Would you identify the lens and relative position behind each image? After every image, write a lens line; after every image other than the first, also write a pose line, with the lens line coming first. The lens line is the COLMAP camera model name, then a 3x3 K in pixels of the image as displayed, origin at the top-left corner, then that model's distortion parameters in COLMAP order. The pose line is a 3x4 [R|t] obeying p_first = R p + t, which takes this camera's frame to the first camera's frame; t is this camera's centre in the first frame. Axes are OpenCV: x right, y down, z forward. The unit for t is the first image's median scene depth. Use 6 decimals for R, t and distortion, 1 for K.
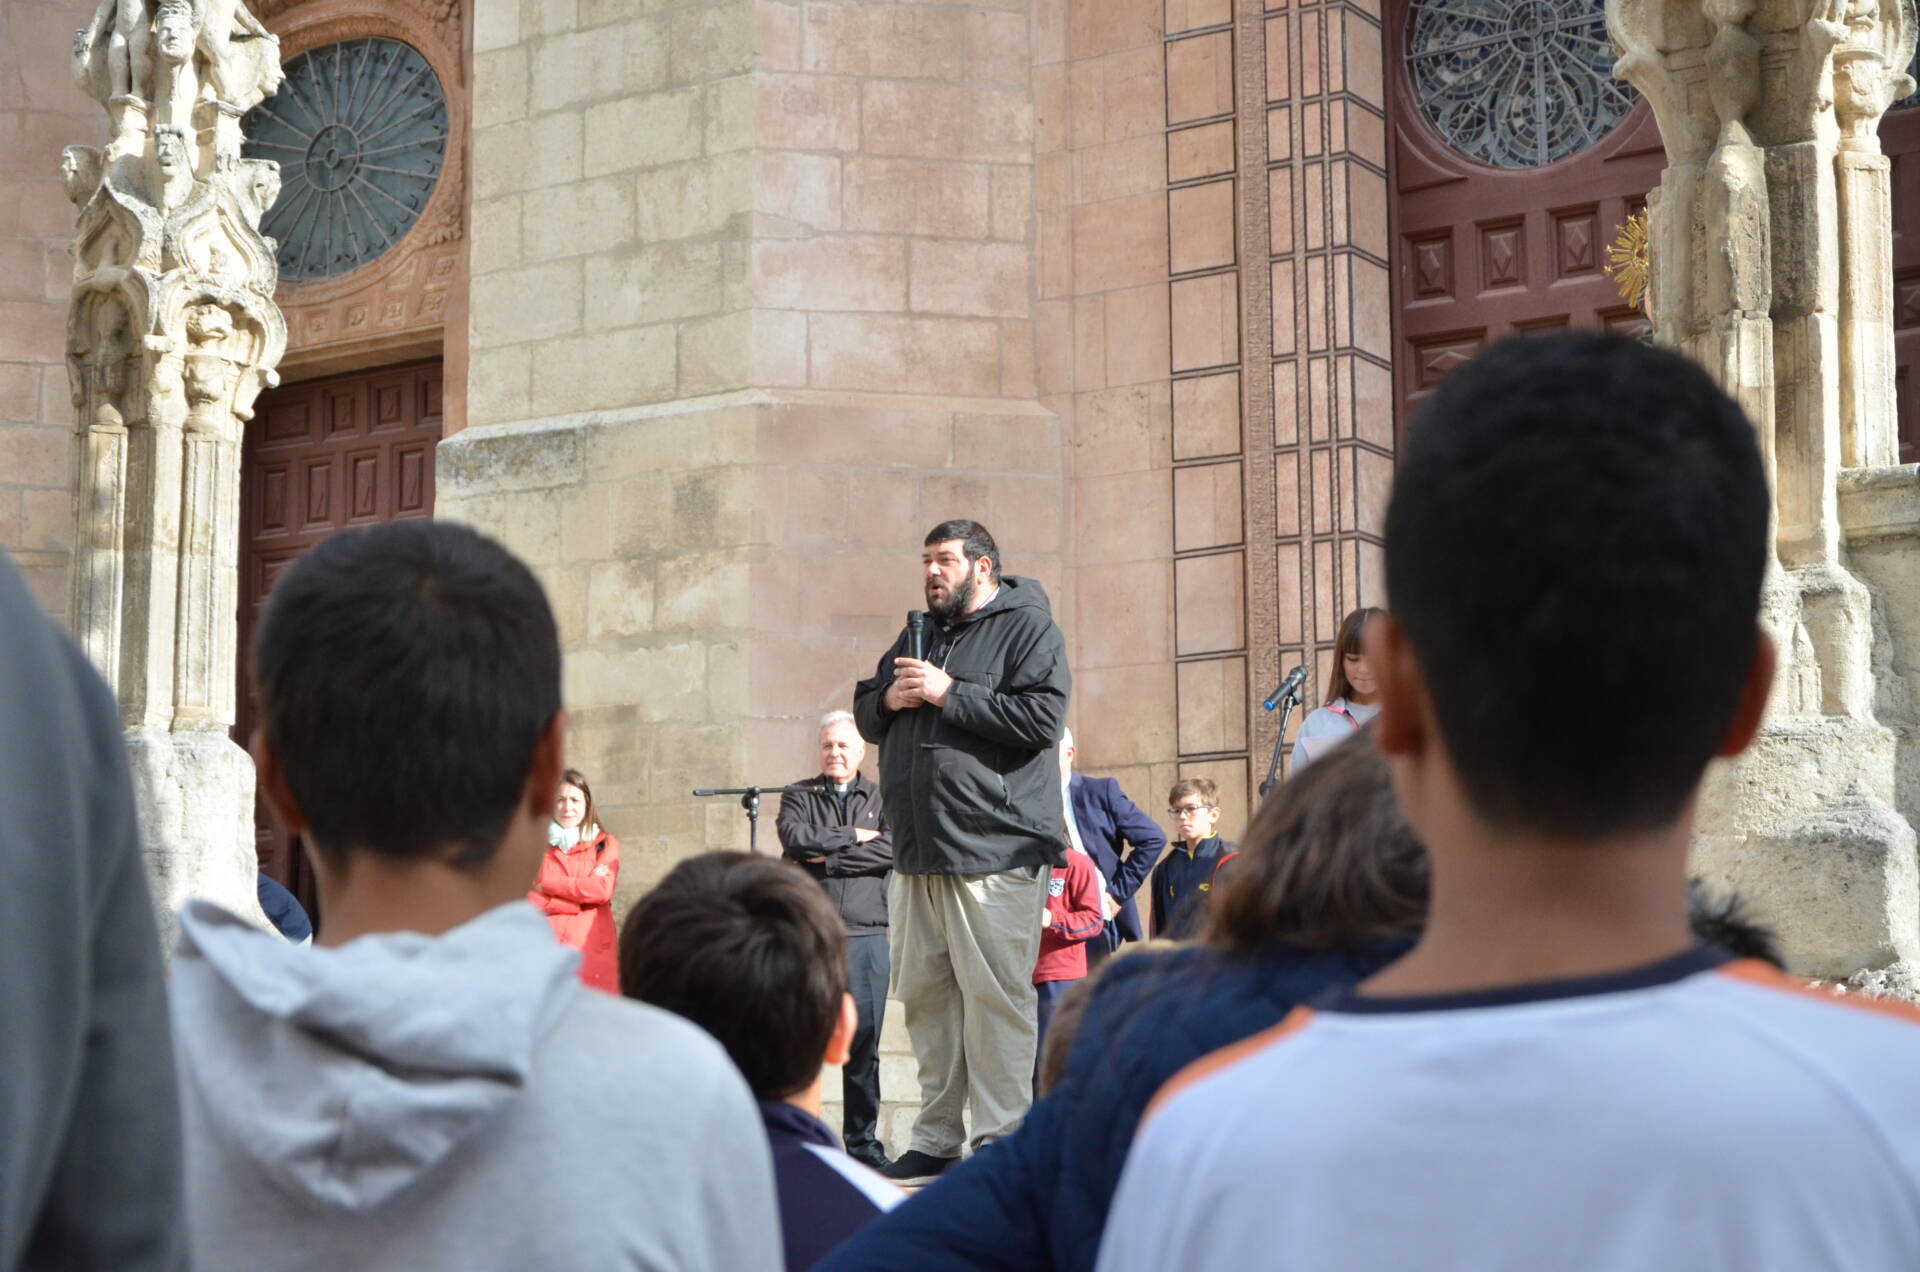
lens RADIAL K [[3242.3, 0, 966.0], [0, 3242.3, 681.3], [0, 0, 1]] dist [-0.048536, 0.183364]
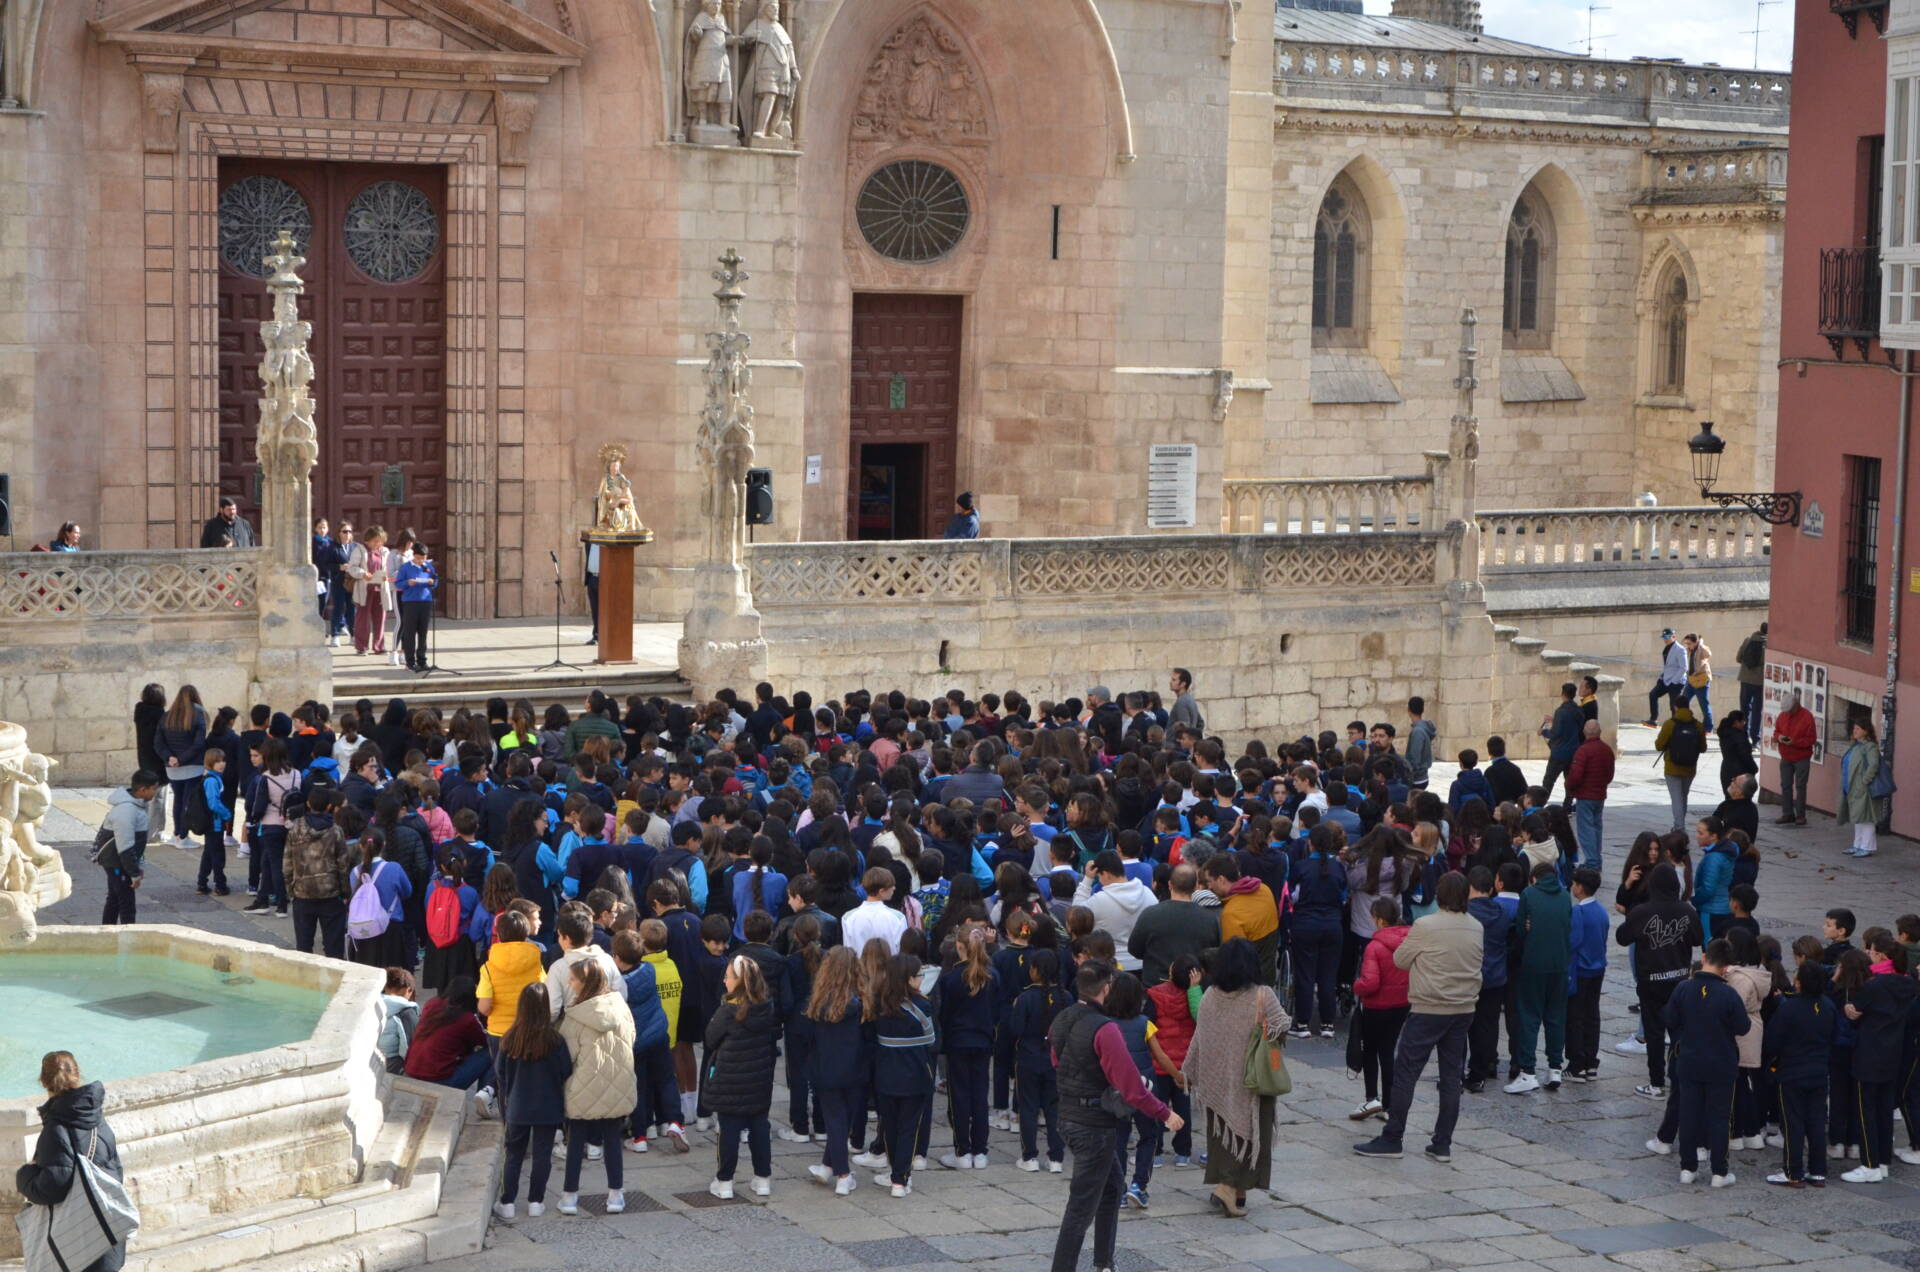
lens RADIAL K [[3242.3, 0, 966.0], [0, 3242.3, 681.3], [0, 0, 1]] dist [-0.048536, 0.183364]
pose [[0.464942, -0.085637, 0.881190, -2.070292], [-0.142688, 0.975051, 0.170045, -0.384473], [-0.873767, -0.204796, 0.441123, -0.864904]]
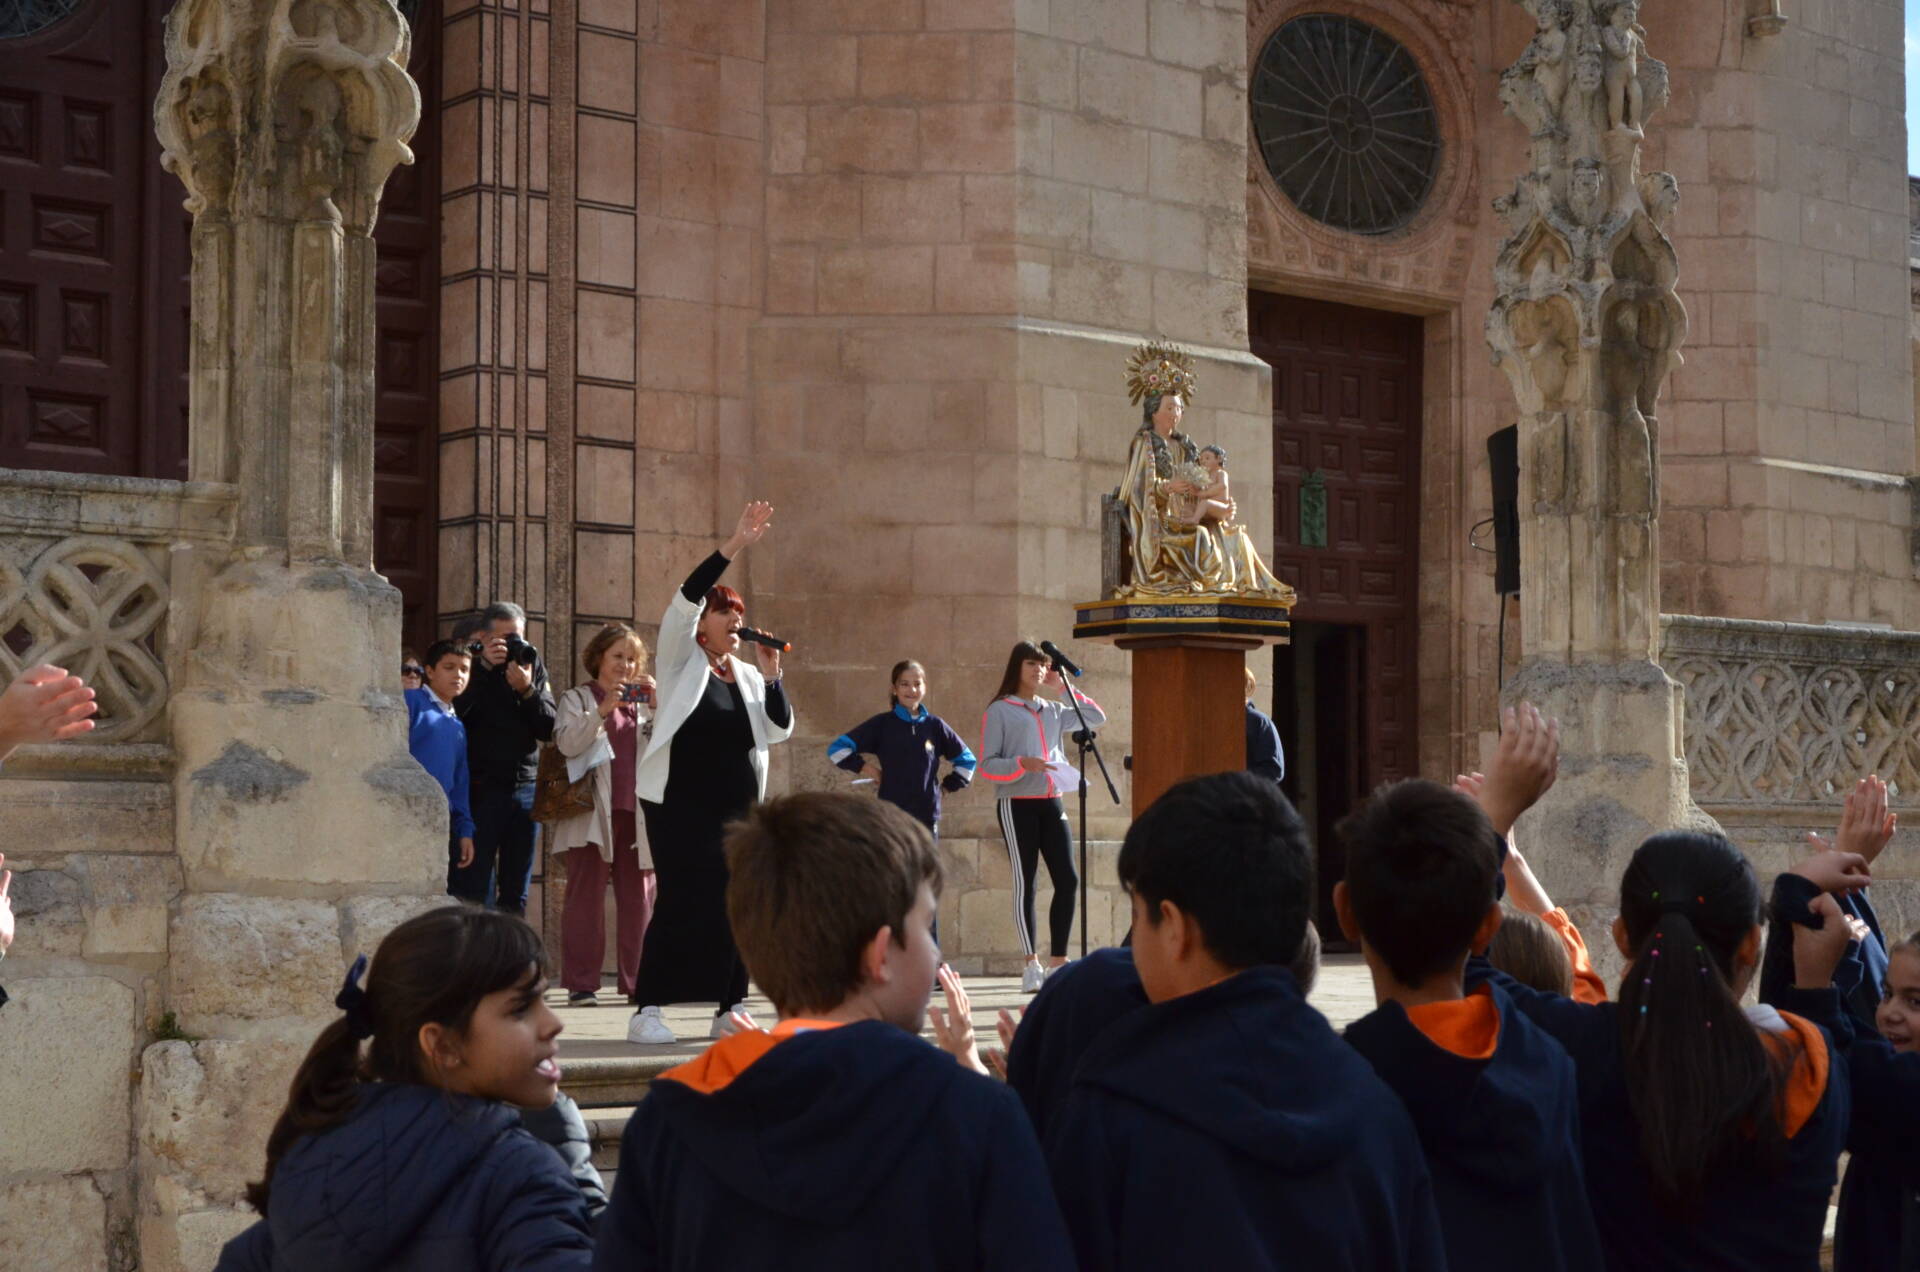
lens RADIAL K [[3242.3, 0, 966.0], [0, 3242.3, 681.3], [0, 0, 1]] dist [-0.048536, 0.183364]
pose [[0.307183, 0.066725, 0.949308, -0.699575], [-0.129097, 0.991239, -0.027898, 0.033641], [-0.942853, -0.113983, 0.313106, 0.350015]]
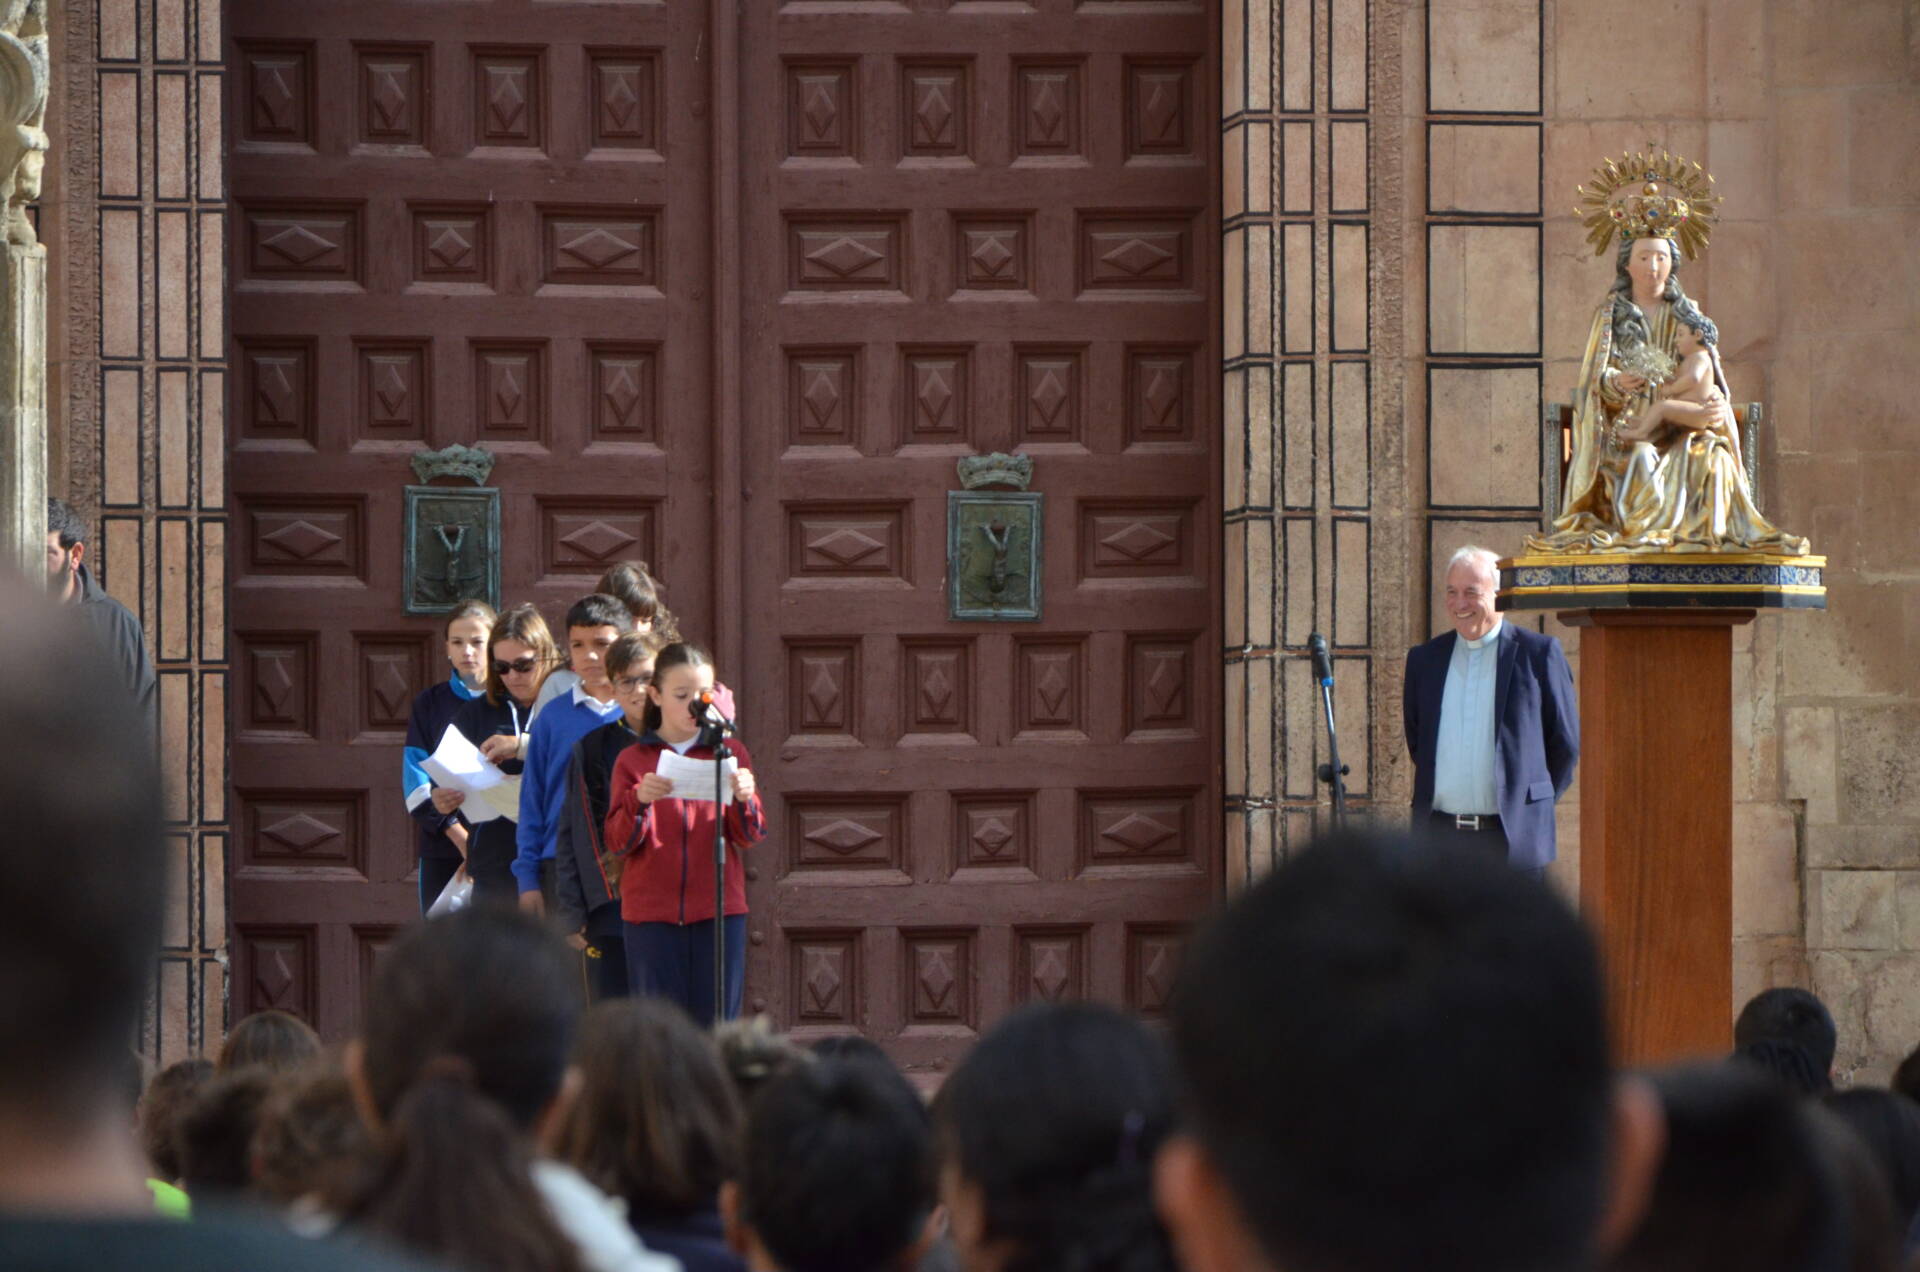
lens RADIAL K [[8497.0, 0, 960.3], [0, 8497.0, 773.4], [0, 0, 1]] dist [0.341628, 3.180472]
pose [[0.748312, 0.008587, 0.663291, -0.949688], [-0.091002, 0.991791, 0.089827, -0.101337], [-0.657075, -0.127579, 0.742951, -0.458176]]
